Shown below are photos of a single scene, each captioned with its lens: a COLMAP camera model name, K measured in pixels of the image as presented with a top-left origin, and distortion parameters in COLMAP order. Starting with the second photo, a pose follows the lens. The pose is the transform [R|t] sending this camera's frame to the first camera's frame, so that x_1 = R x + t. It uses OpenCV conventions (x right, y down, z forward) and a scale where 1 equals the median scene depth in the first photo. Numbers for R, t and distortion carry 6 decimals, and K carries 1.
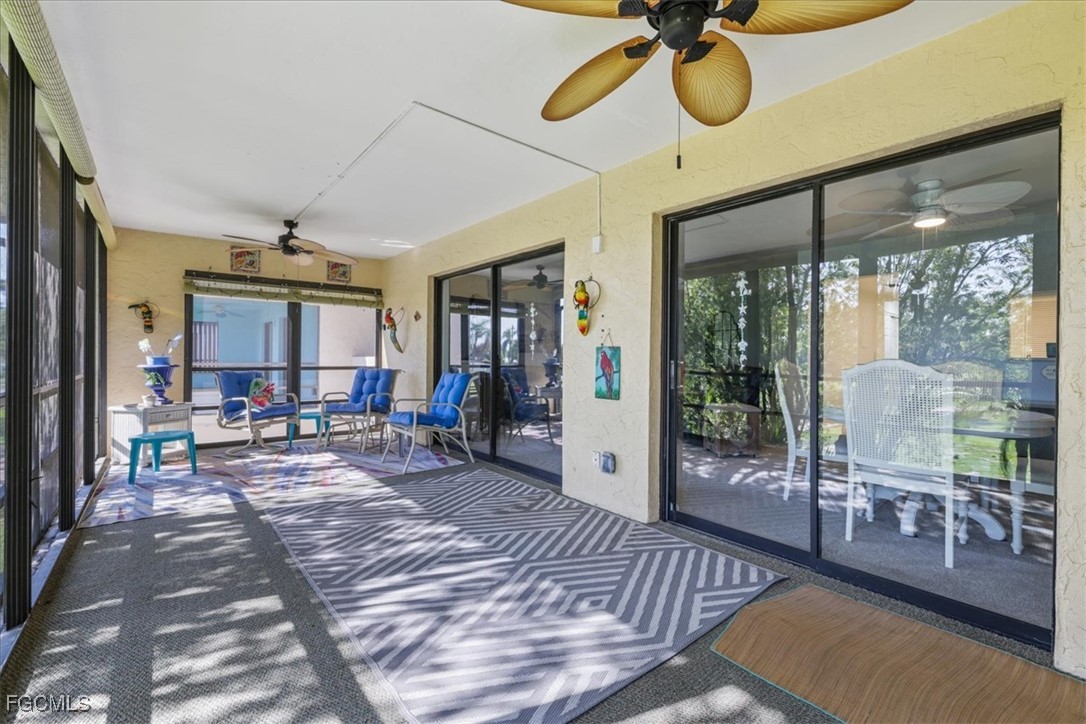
lens RADIAL K [[457.5, 0, 539.9], [0, 457.5, 358.4], [0, 0, 1]] dist [0.001365, -0.001096]
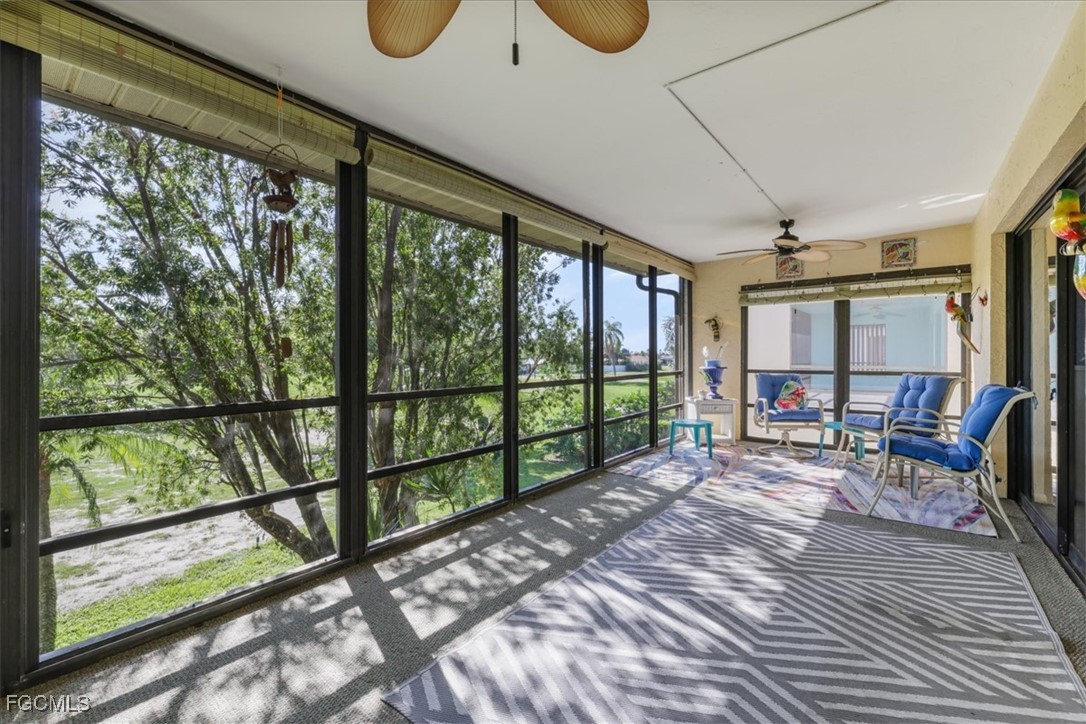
lens RADIAL K [[457.5, 0, 540.4], [0, 457.5, 361.9], [0, 0, 1]] dist [0.001365, -0.001096]
pose [[0.207689, 0.002268, -0.978192, 0.366747], [0.001869, 0.999995, 0.002716, -0.004691], [0.978193, -0.002392, 0.207683, 0.351932]]
